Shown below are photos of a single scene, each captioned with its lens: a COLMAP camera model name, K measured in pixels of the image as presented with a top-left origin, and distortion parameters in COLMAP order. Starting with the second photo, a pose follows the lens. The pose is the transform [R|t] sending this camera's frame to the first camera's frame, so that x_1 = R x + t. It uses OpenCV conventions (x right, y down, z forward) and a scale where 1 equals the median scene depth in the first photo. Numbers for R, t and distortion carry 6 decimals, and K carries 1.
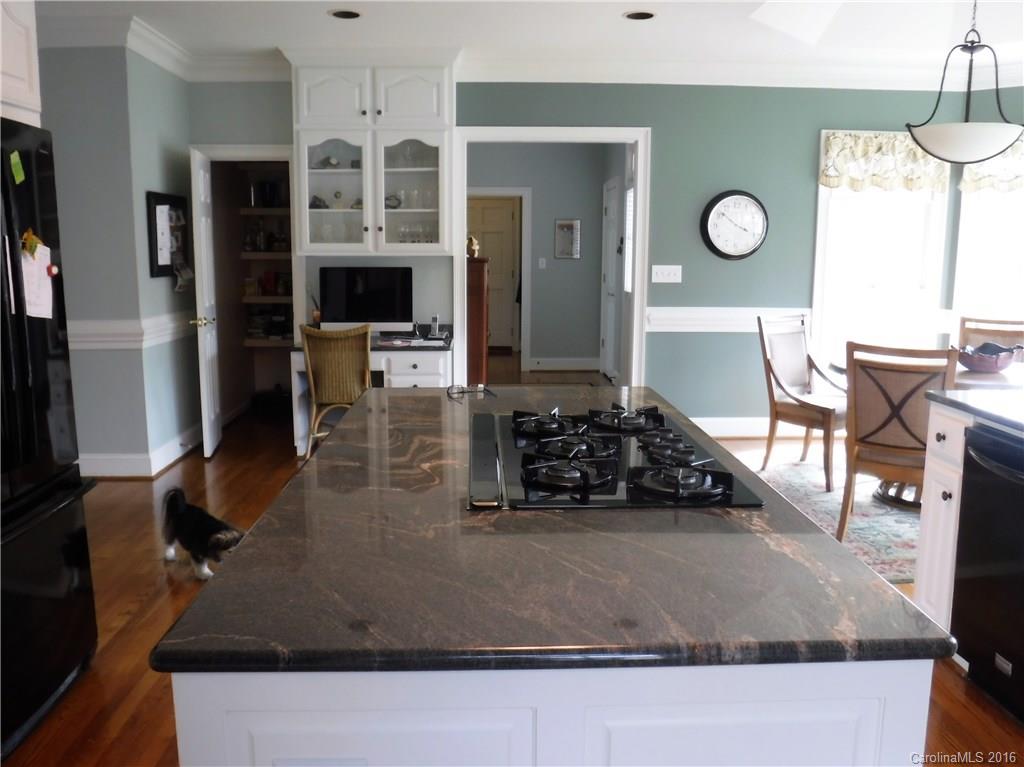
lens RADIAL K [[841.8, 0, 507.5], [0, 841.8, 383.8], [0, 0, 1]] dist [-0.084214, 0.002721]
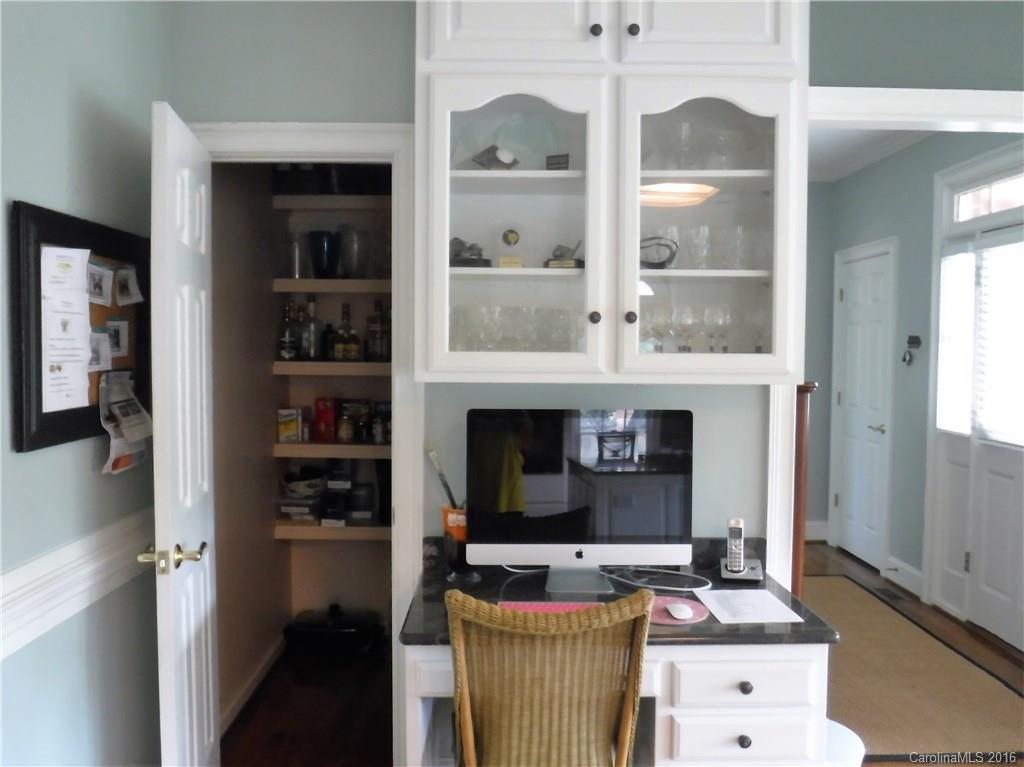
lens RADIAL K [[841.8, 0, 515.3], [0, 841.8, 383.9], [0, 0, 1]] dist [-0.084214, 0.002721]
pose [[0.999844, 0.002476, -0.017516, -0.198736], [-0.004396, 0.993874, -0.110431, -0.109077], [0.017135, 0.110491, 0.993729, 0.605188]]
